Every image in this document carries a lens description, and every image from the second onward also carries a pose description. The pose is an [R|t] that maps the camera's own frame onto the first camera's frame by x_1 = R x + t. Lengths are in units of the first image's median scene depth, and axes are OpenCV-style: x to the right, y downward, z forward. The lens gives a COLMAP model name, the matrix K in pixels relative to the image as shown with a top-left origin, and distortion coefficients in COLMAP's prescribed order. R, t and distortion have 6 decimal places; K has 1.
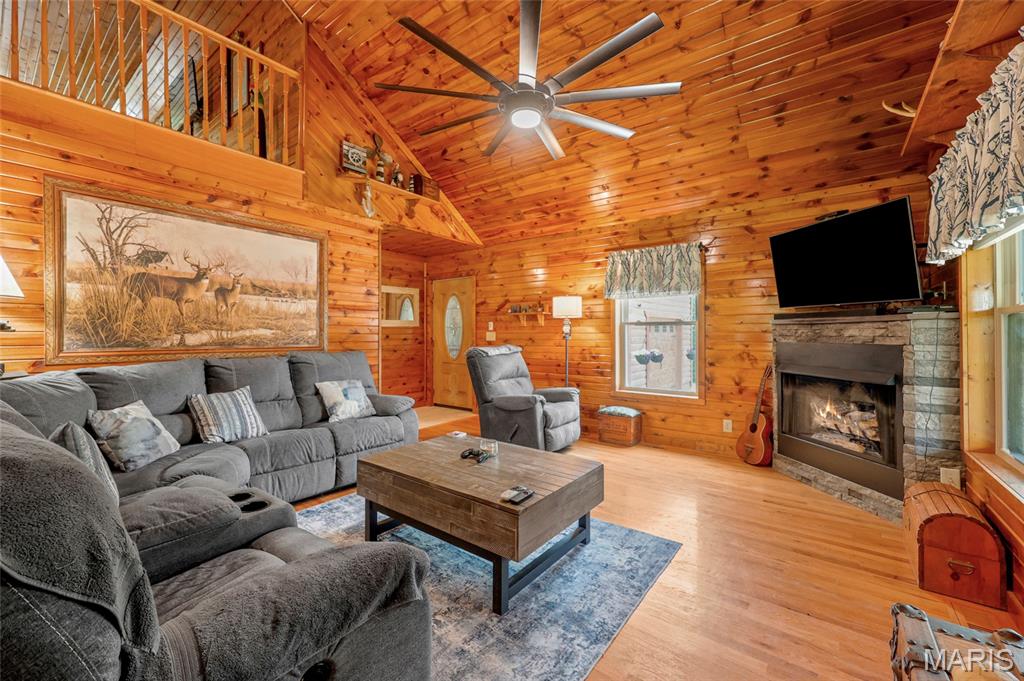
lens RADIAL K [[412.2, 0, 507.7], [0, 412.2, 332.7], [0, 0, 1]] dist [0.000192, -0.000244]
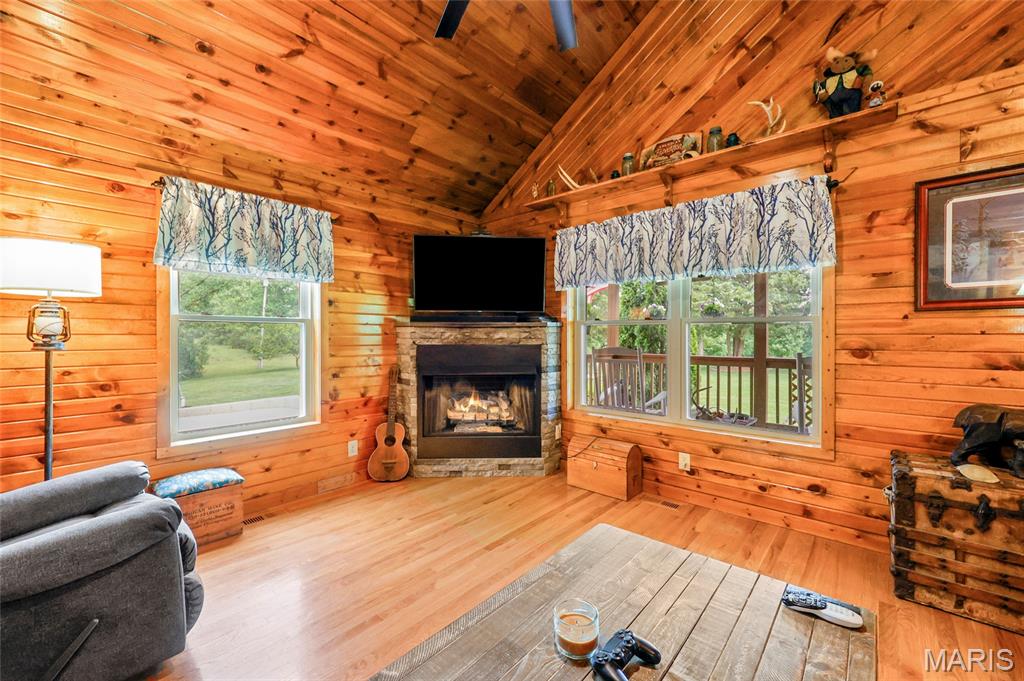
lens RADIAL K [[412.2, 0, 512.7], [0, 412.2, 338.1], [0, 0, 1]] dist [0.000192, -0.000244]
pose [[0.064432, -0.002327, 0.997919, -0.300656], [-0.002183, 0.999995, 0.002473, 0.003905], [-0.997920, -0.002337, 0.064426, 0.711074]]
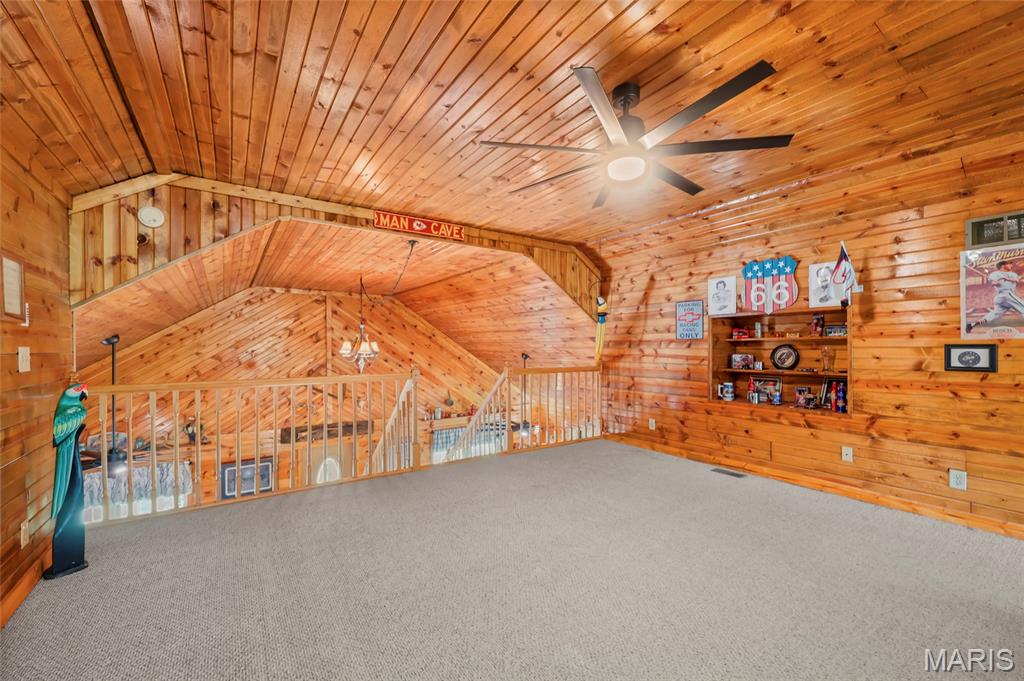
lens RADIAL K [[412.2, 0, 513.8], [0, 412.2, 346.8], [0, 0, 1]] dist [0.000192, -0.000244]
pose [[-0.955171, 0.007029, 0.295972, -1.521073], [0.008984, 0.999946, 0.005248, -0.741112], [-0.295920, 0.007672, -0.955182, 1.559410]]
